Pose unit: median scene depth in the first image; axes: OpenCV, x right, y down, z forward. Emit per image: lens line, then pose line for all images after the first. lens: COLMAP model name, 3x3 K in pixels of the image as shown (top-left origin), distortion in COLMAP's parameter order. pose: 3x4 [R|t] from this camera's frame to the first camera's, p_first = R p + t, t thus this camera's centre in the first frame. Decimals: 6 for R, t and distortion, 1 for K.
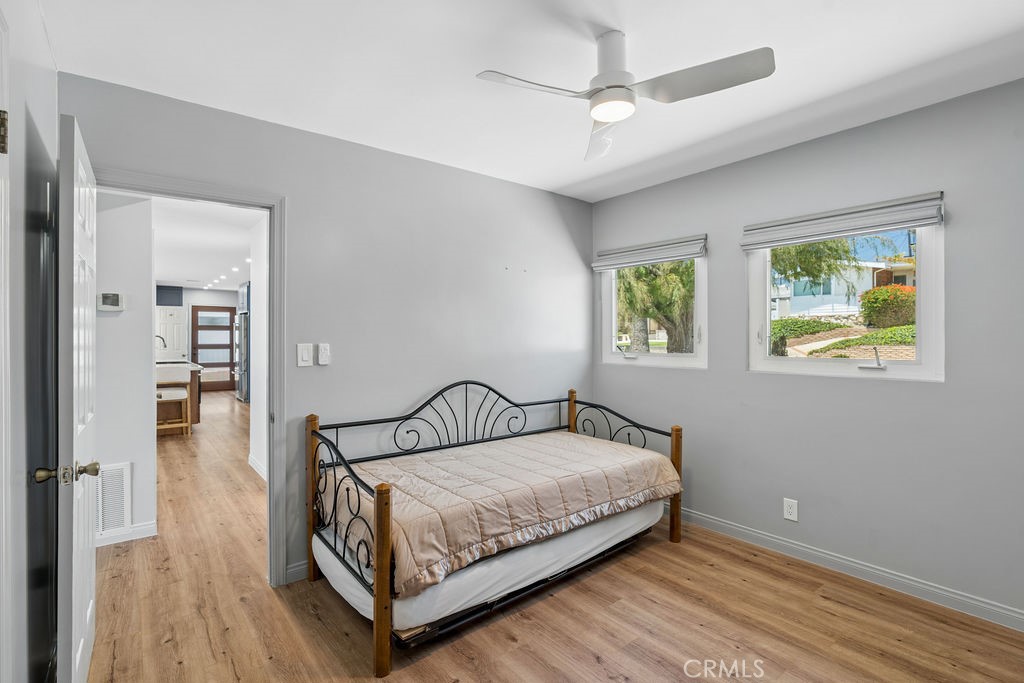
lens RADIAL K [[494.0, 0, 519.0], [0, 494.0, 339.2], [0, 0, 1]] dist [-0.006570, 0.003199]
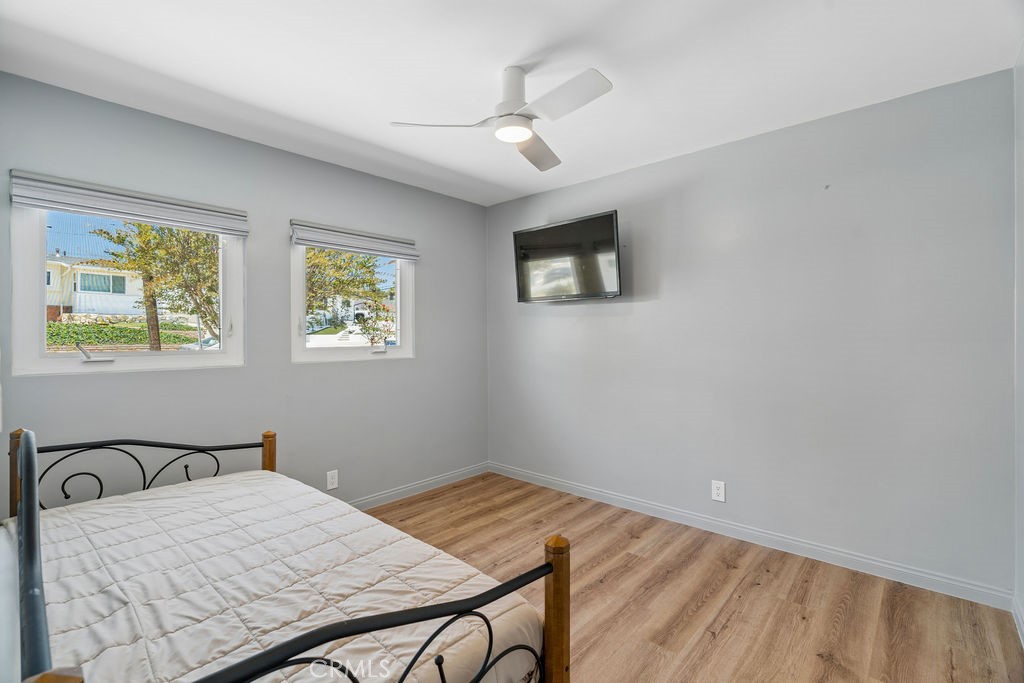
lens RADIAL K [[467.3, 0, 518.8], [0, 467.3, 334.0], [0, 0, 1]] dist [-0.003253, 0.001875]
pose [[-0.155491, -0.008136, 0.987804, -0.609650], [0.001491, 0.999963, 0.008471, -0.002500], [-0.987836, 0.002790, -0.155473, 0.759238]]
